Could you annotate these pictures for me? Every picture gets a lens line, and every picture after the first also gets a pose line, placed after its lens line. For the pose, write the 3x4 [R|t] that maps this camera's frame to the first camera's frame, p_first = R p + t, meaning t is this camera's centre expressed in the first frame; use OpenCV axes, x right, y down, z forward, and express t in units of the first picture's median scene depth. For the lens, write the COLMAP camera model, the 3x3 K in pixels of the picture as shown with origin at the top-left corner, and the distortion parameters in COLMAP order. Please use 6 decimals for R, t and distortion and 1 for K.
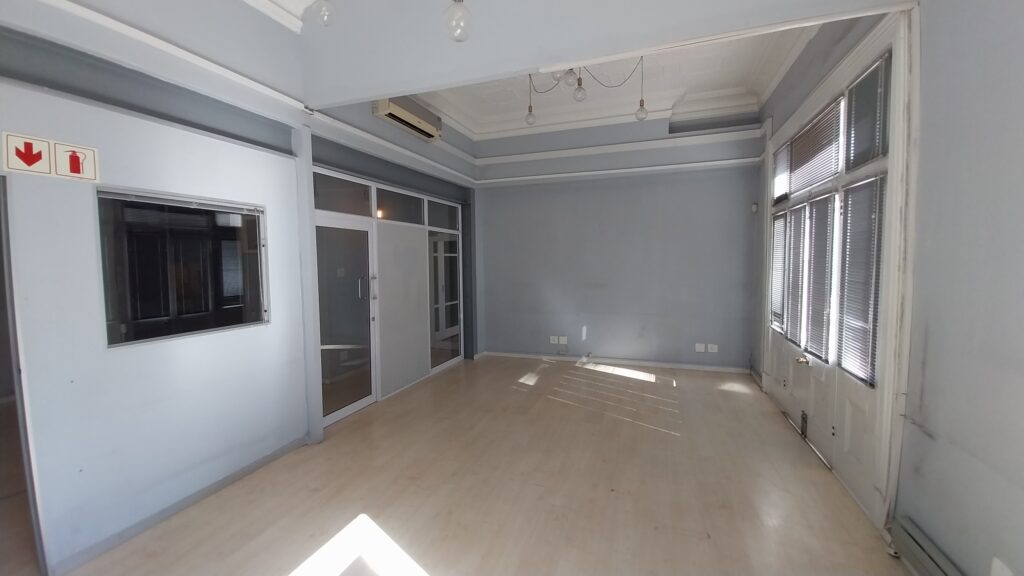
lens RADIAL K [[408.2, 0, 512.0], [0, 408.2, 288.0], [0, 0, 1]] dist [-0.002244, -0.000705]
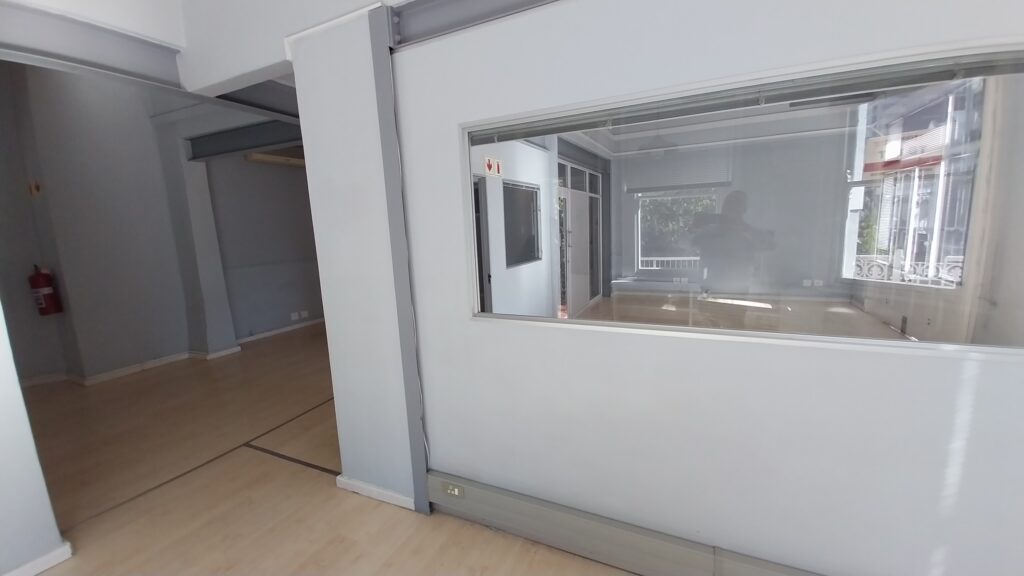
lens RADIAL K [[408.2, 0, 512.0], [0, 408.2, 288.0], [0, 0, 1]] dist [-0.002244, -0.000705]
pose [[0.993486, -0.014037, -0.113089, -0.373231], [0.024292, 0.995662, 0.089816, 0.035893], [0.111338, -0.091978, 0.989517, -0.424807]]
